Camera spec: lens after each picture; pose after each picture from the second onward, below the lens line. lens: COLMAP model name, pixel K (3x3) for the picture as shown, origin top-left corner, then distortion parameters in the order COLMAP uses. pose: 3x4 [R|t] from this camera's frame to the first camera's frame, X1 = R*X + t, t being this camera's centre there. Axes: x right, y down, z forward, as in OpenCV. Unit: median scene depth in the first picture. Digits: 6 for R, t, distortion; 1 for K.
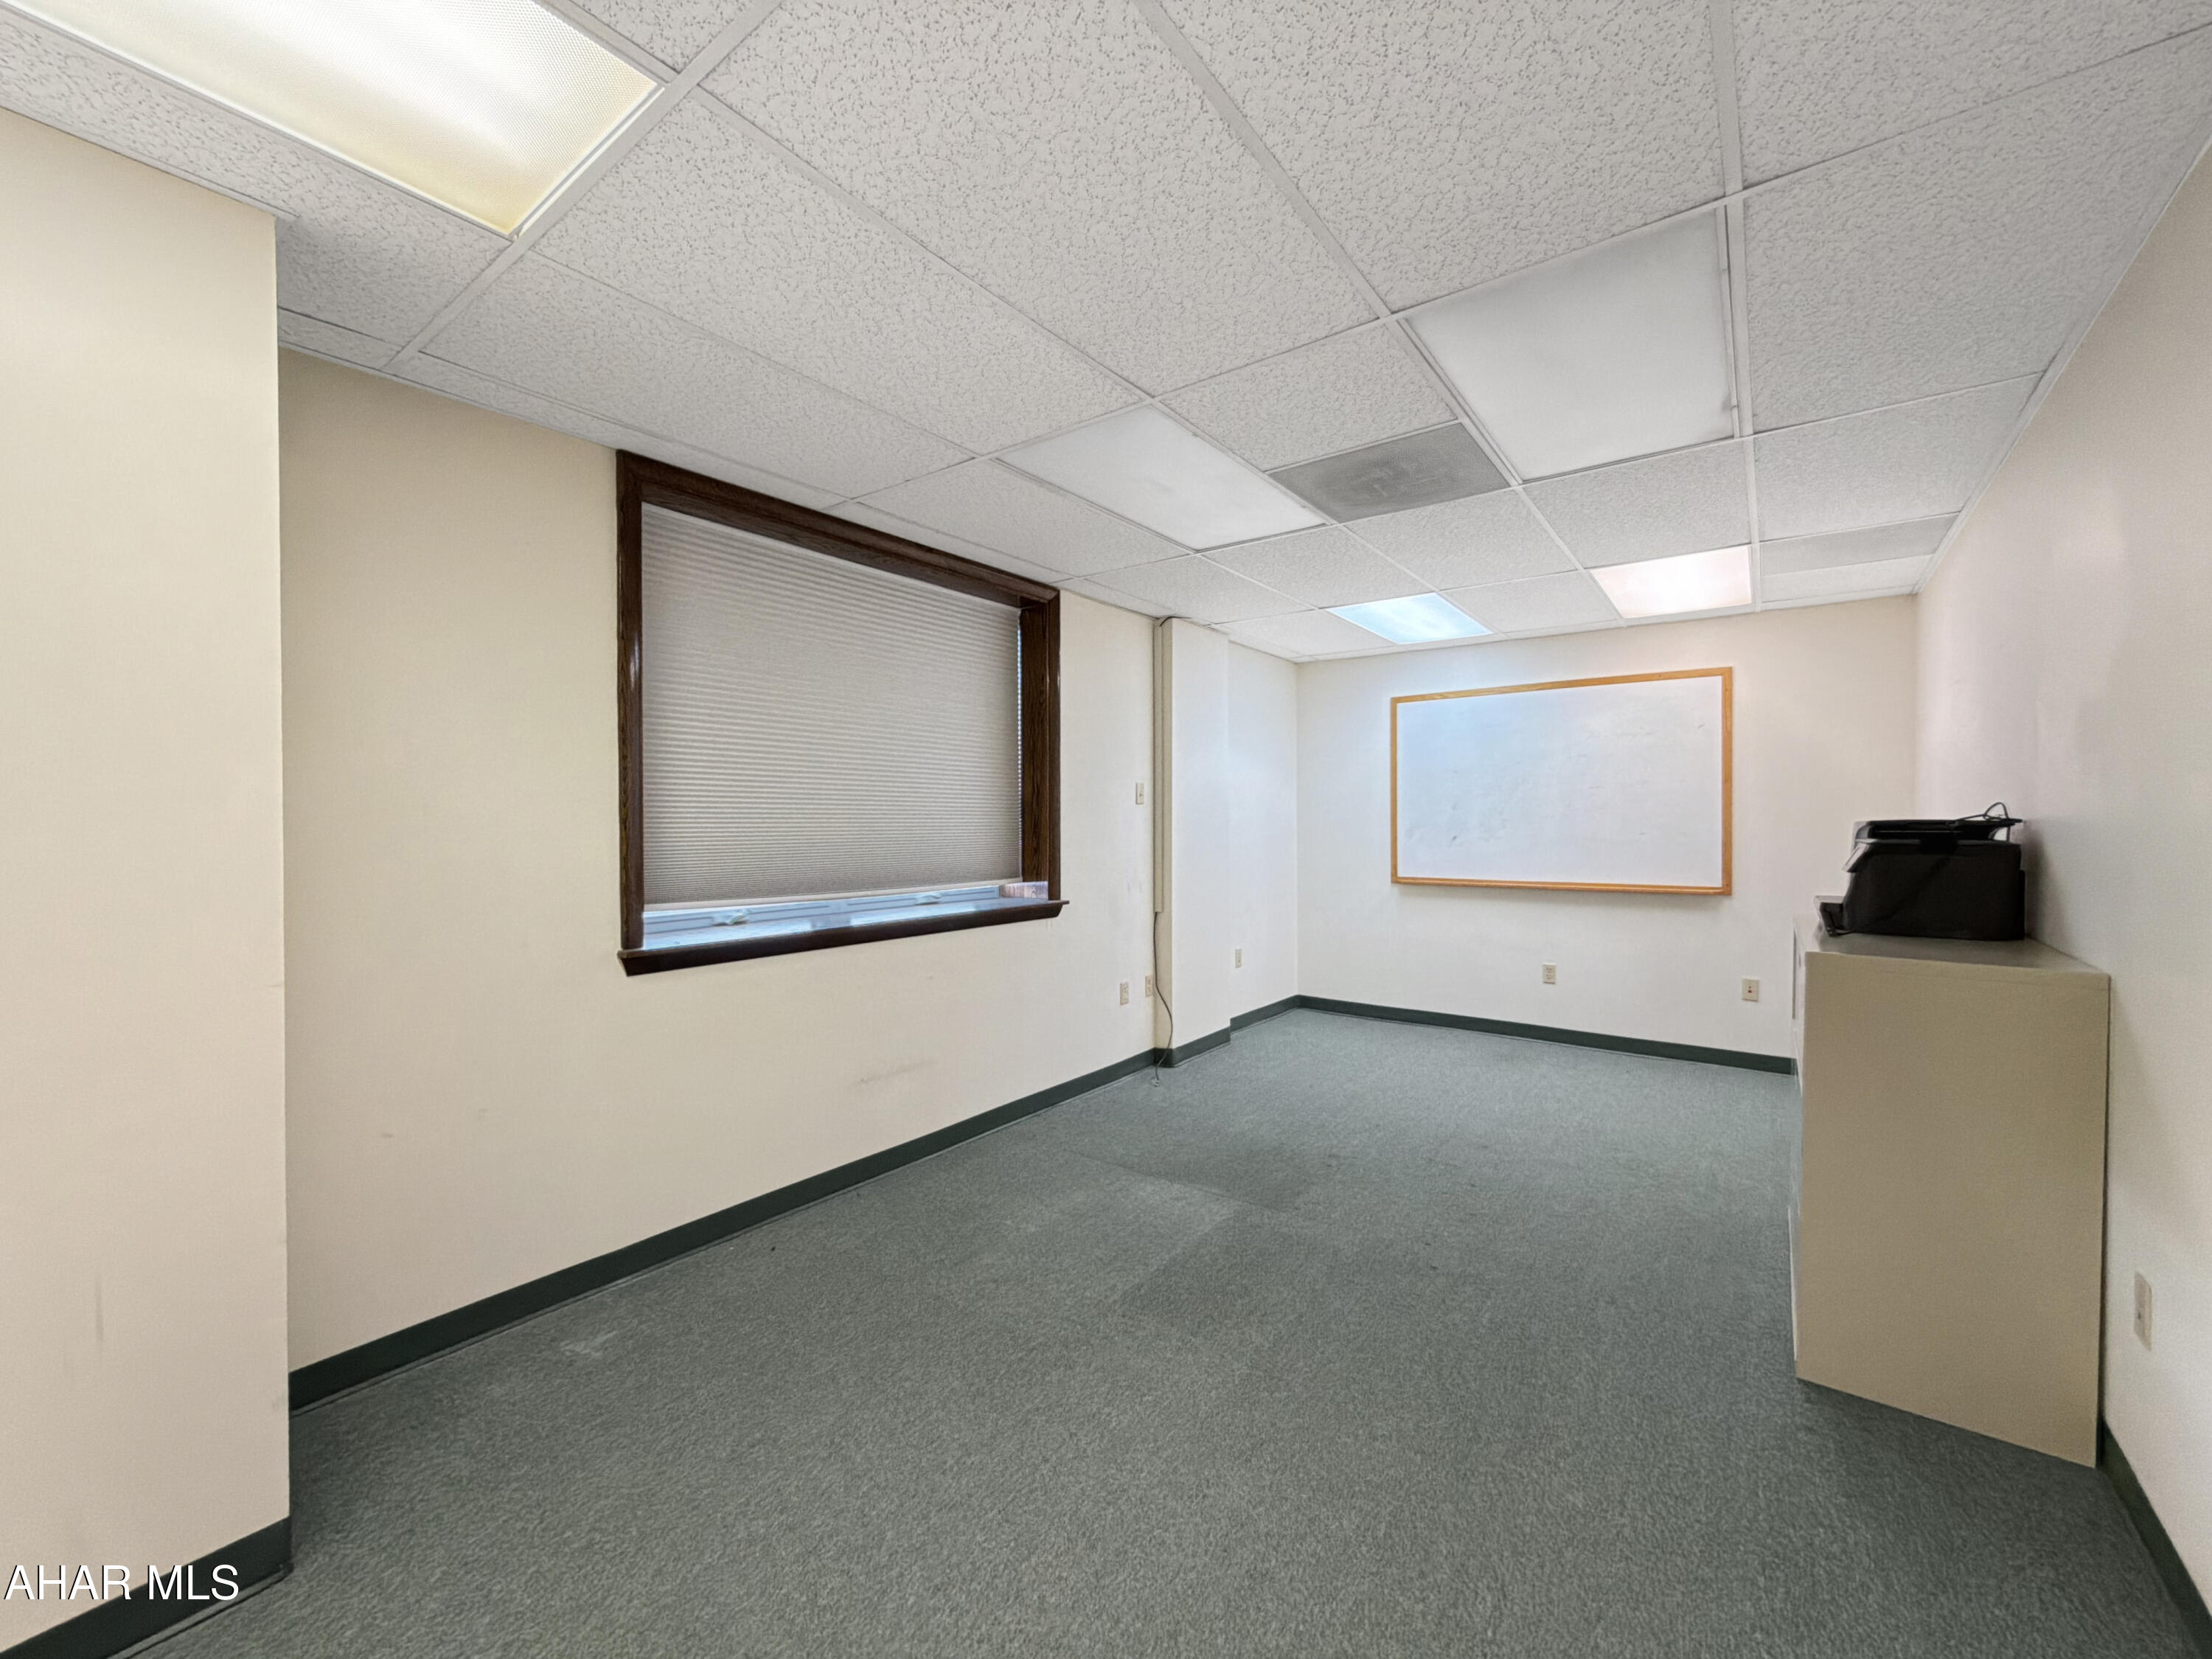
lens RADIAL K [[885.6, 0, 1113.4], [0, 885.6, 830.2], [0, 0, 1]] dist [-0.007528, -0.000117]
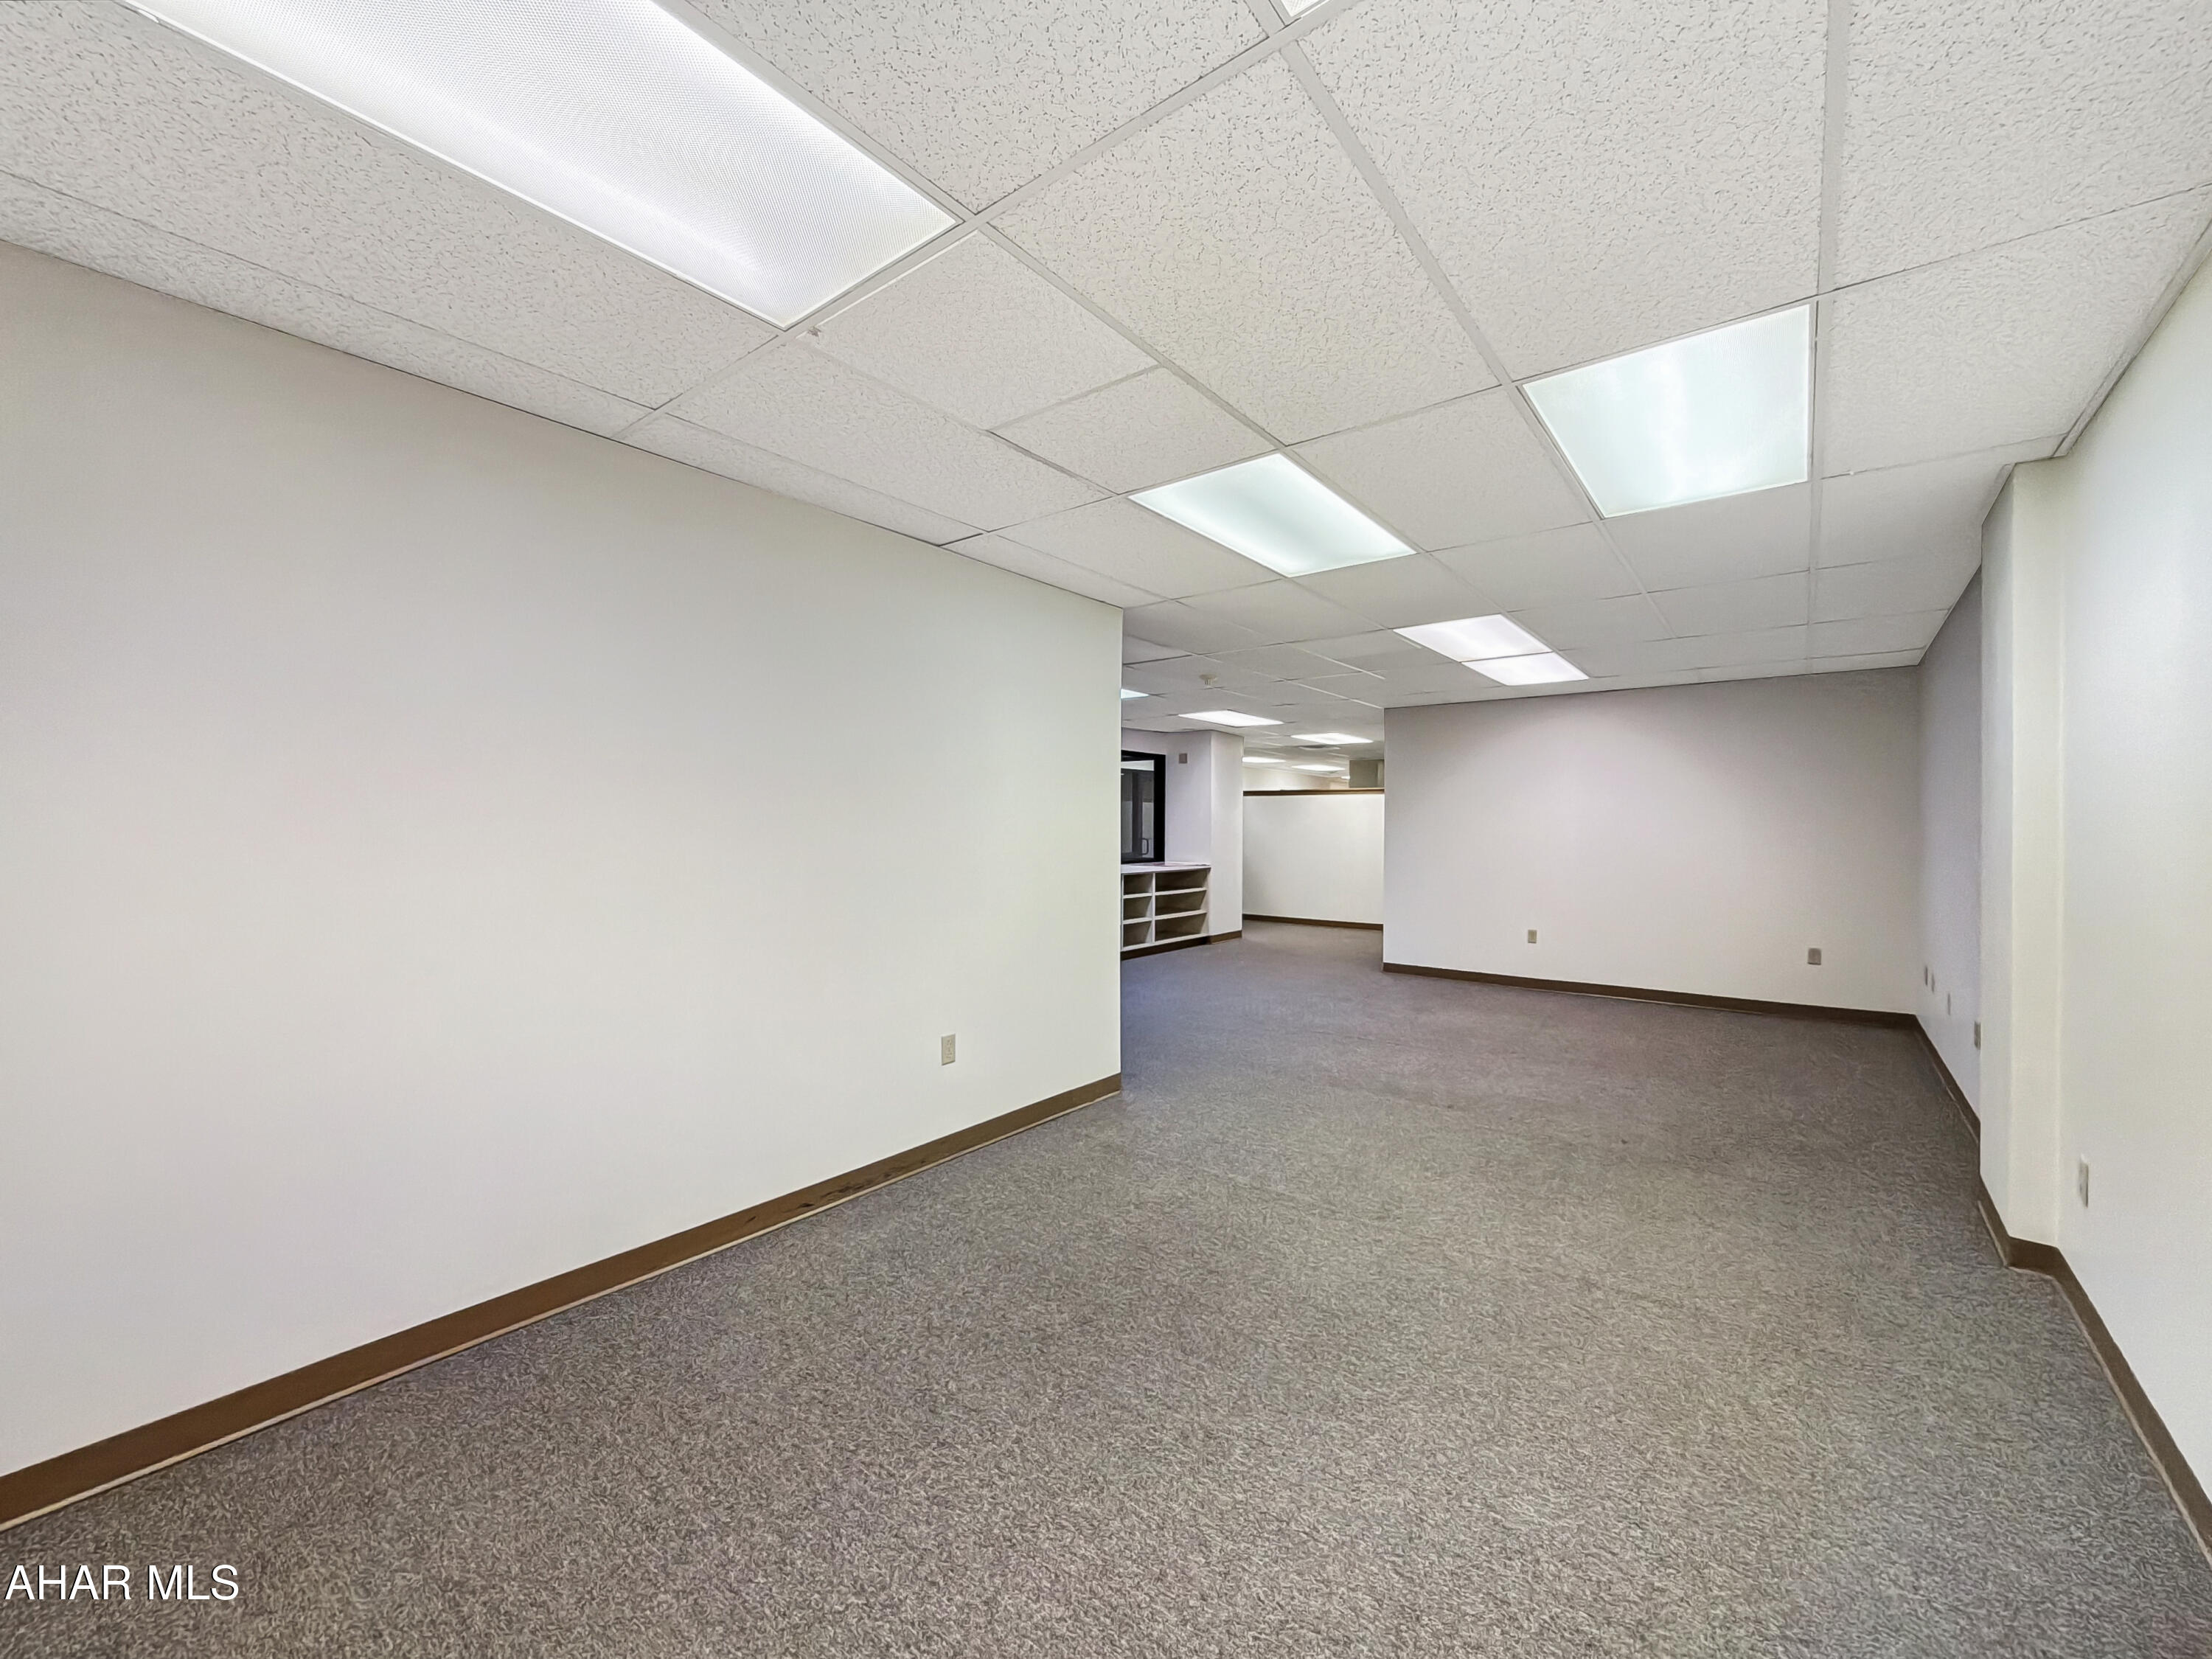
lens RADIAL K [[885.6, 0, 1094.2], [0, 885.6, 833.0], [0, 0, 1]] dist [-0.007528, -0.000117]
pose [[0.999235, 0.006176, -0.038625, 0.010630], [-0.006162, 0.999981, 0.000473, 0.003552], [0.038627, -0.000235, 0.999254, 0.137295]]
